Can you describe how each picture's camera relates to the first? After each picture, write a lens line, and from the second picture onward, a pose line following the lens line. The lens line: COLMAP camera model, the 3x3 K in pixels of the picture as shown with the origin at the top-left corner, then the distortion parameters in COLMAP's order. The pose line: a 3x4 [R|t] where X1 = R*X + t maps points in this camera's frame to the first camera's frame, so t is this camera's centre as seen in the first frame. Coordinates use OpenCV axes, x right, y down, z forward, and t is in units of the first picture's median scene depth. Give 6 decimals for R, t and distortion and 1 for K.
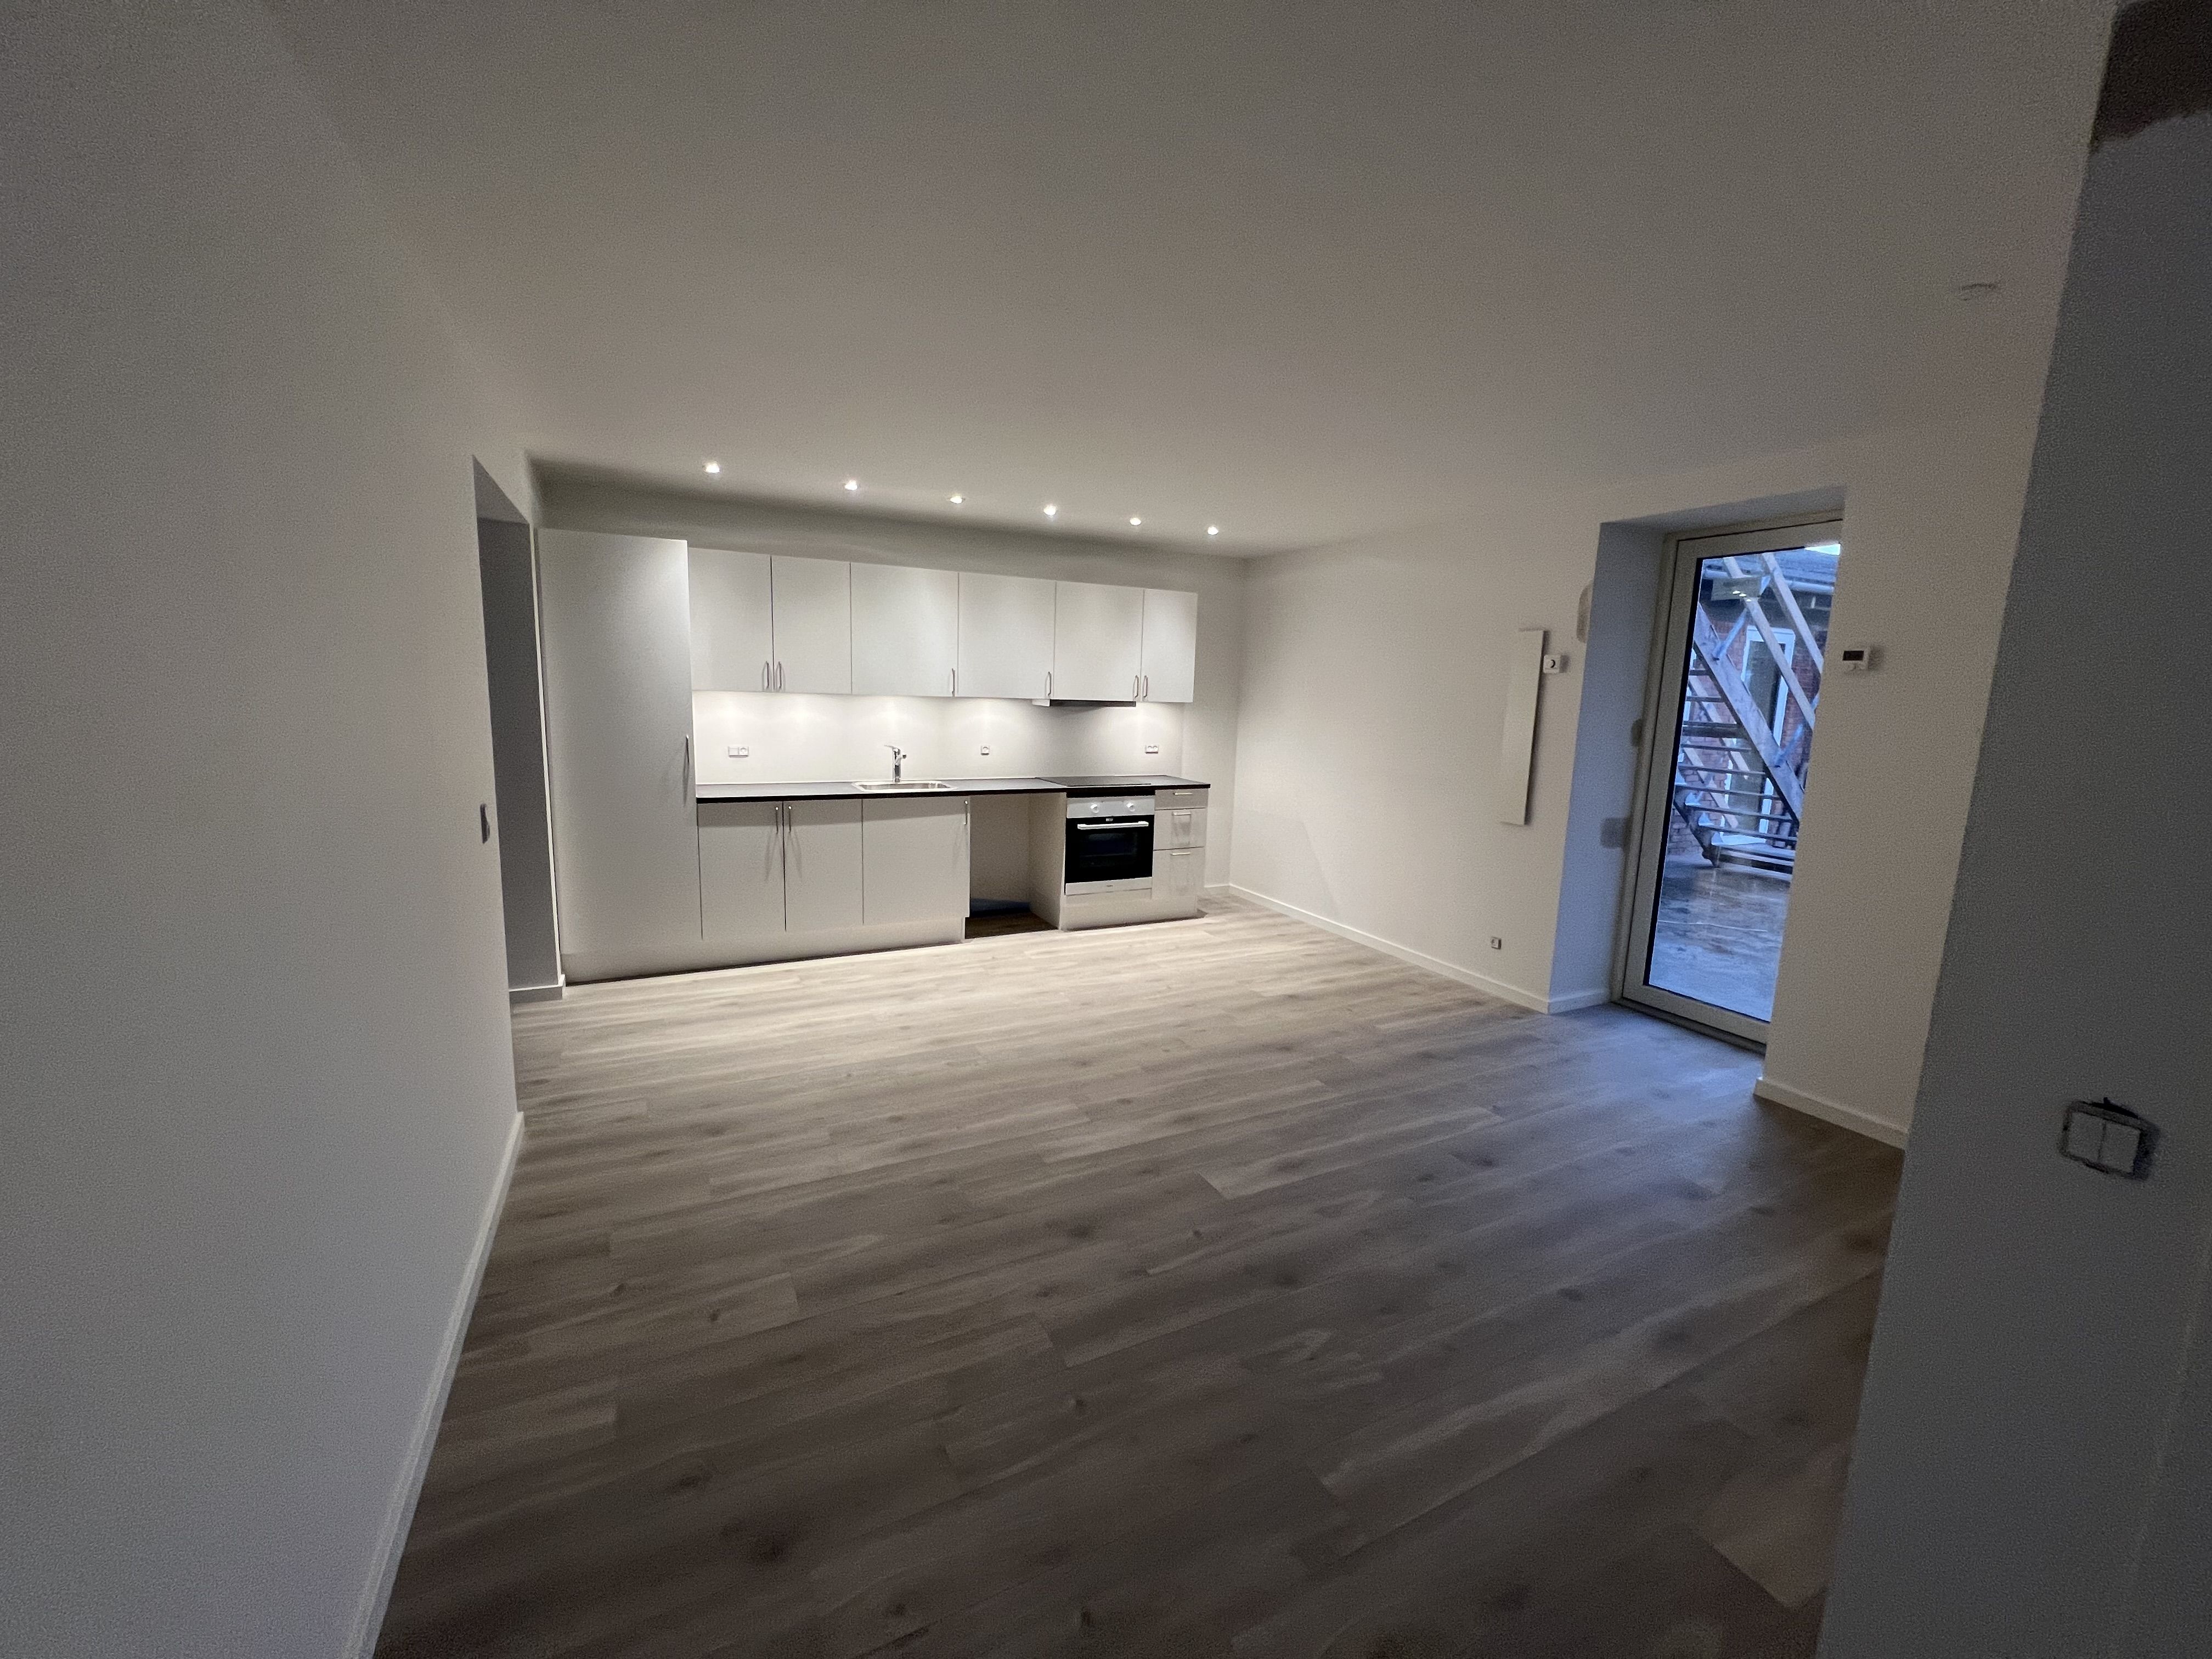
lens RADIAL K [[889.1, 0, 1098.6], [0, 889.1, 826.7], [0, 0, 1]] dist [0.000160, -0.000768]
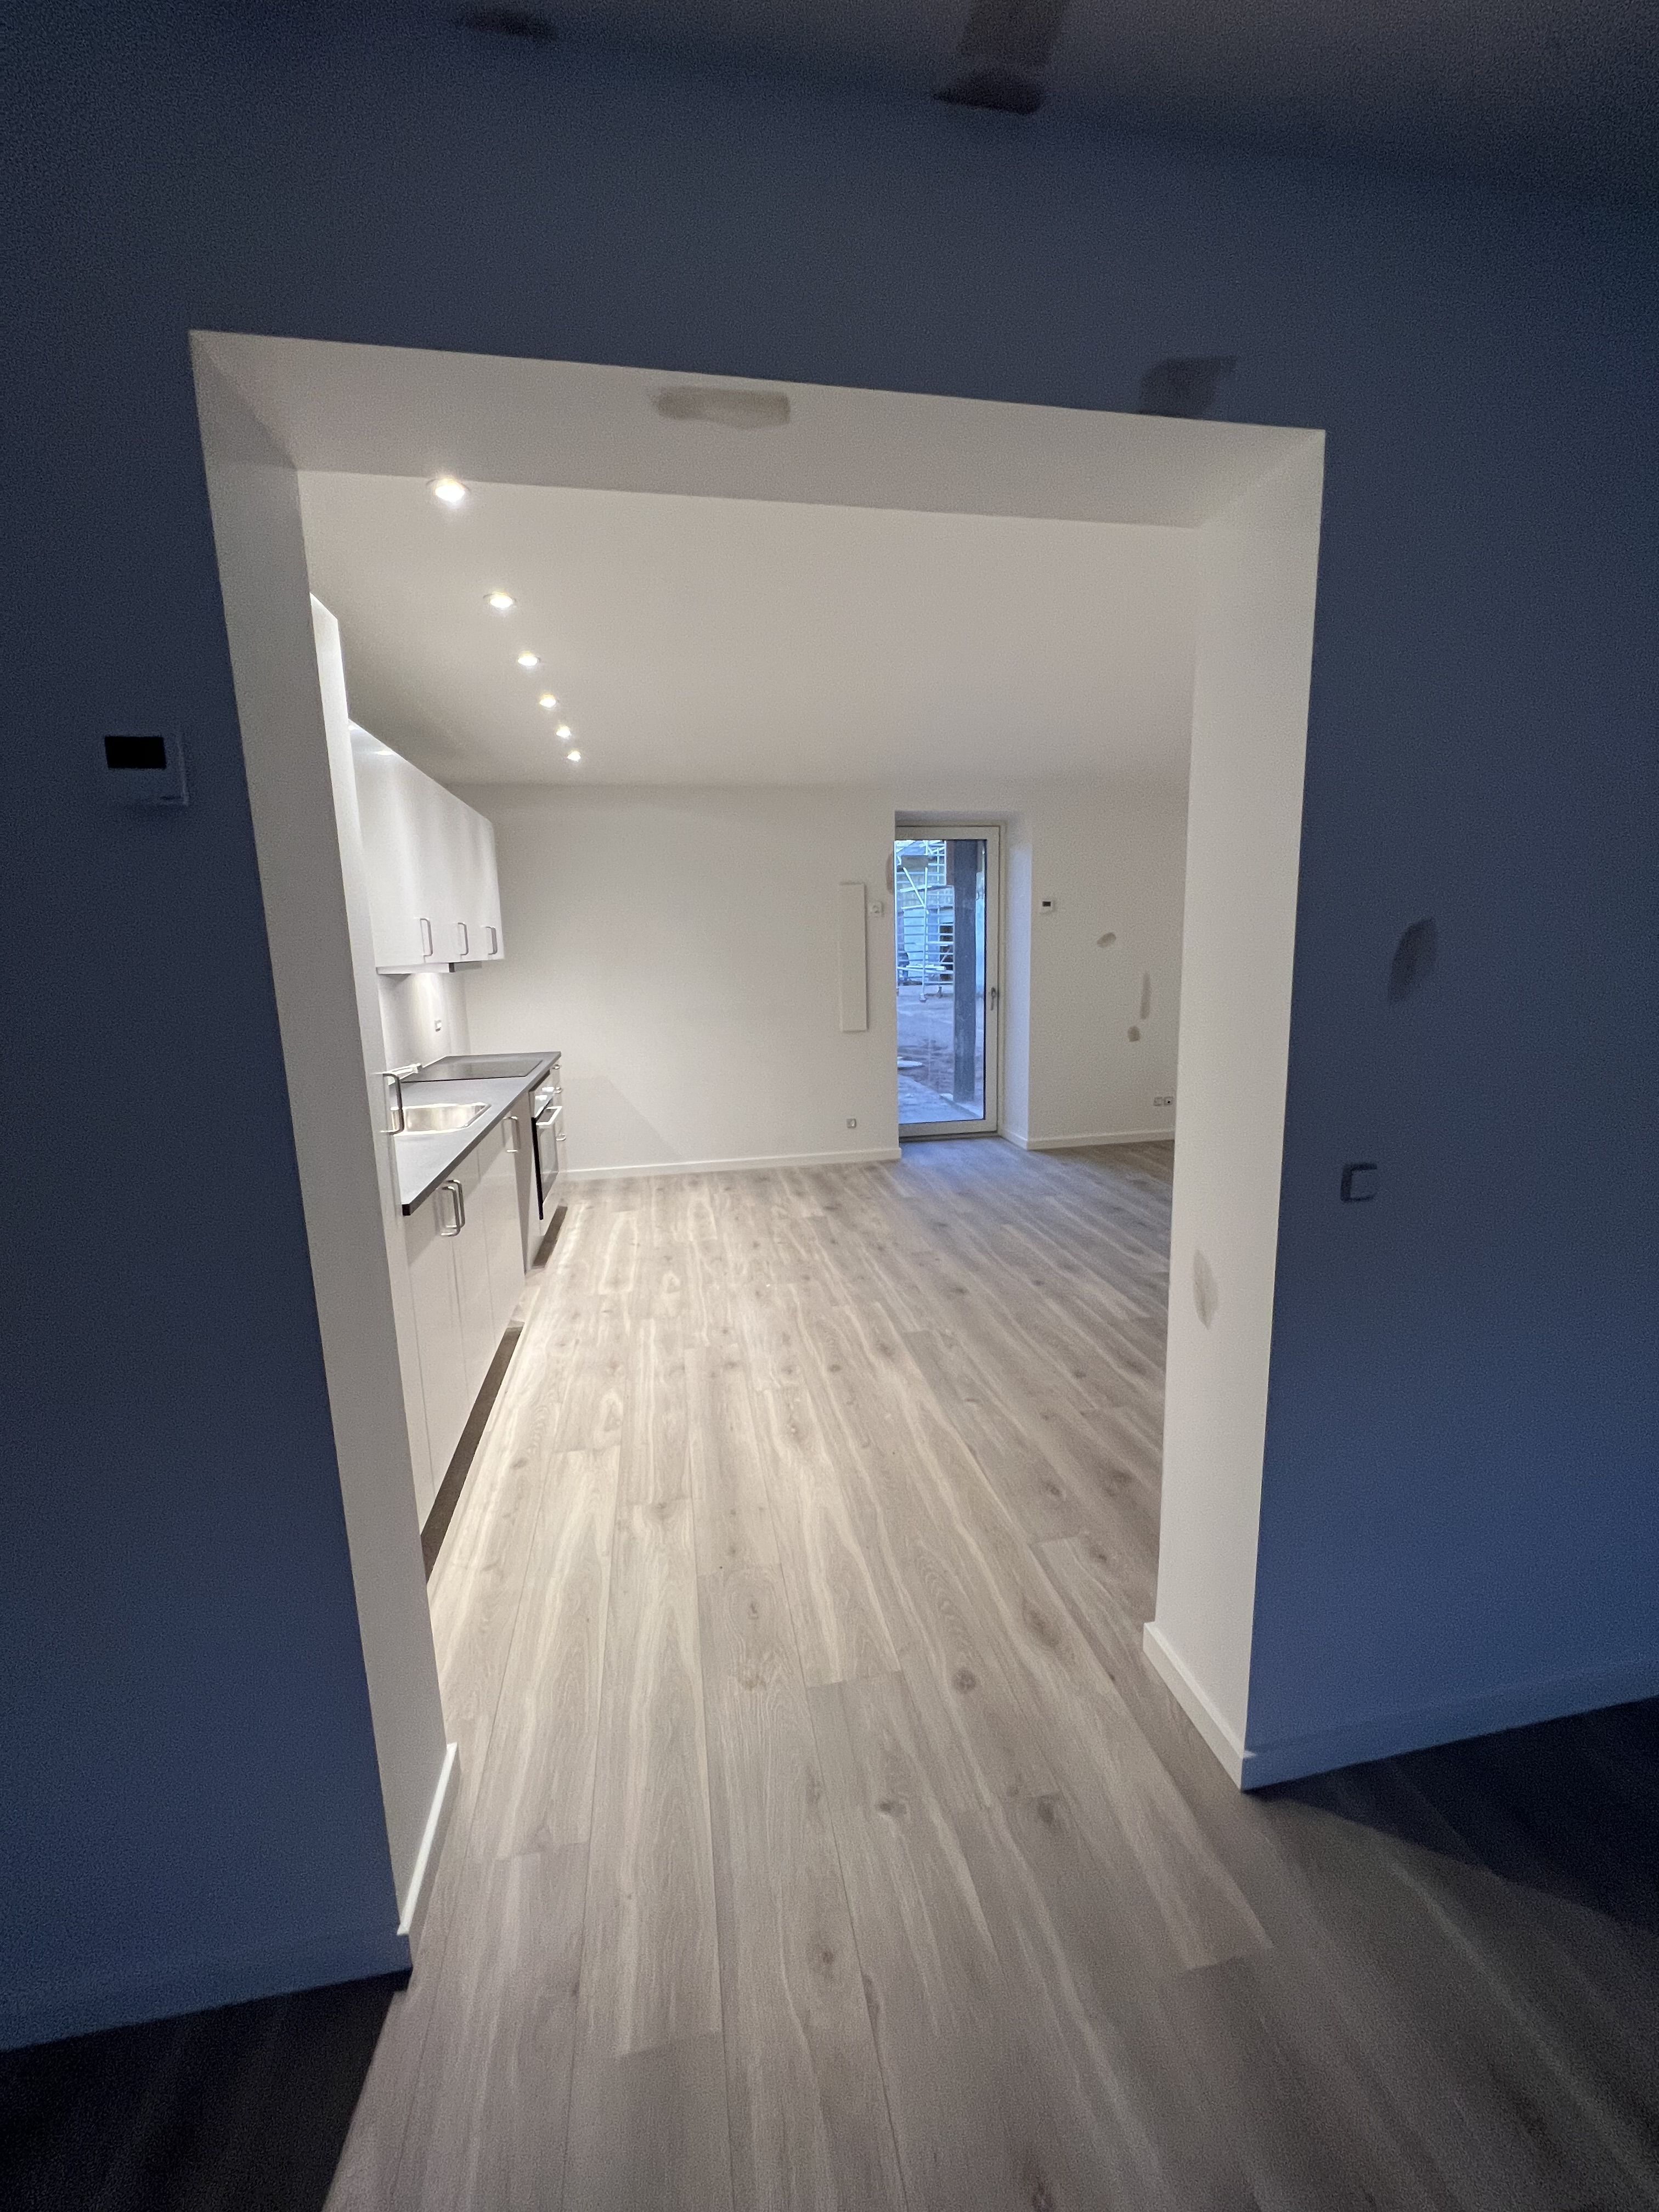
lens RADIAL K [[889.1, 0, 834.5], [0, 889.1, 1097.0], [0, 0, 1]] dist [0.000160, -0.000768]
pose [[0.270115, -0.200159, 0.941793, -0.793928], [0.180770, 0.971301, 0.154584, -0.115560], [-0.945706, 0.128493, 0.298546, 0.629905]]
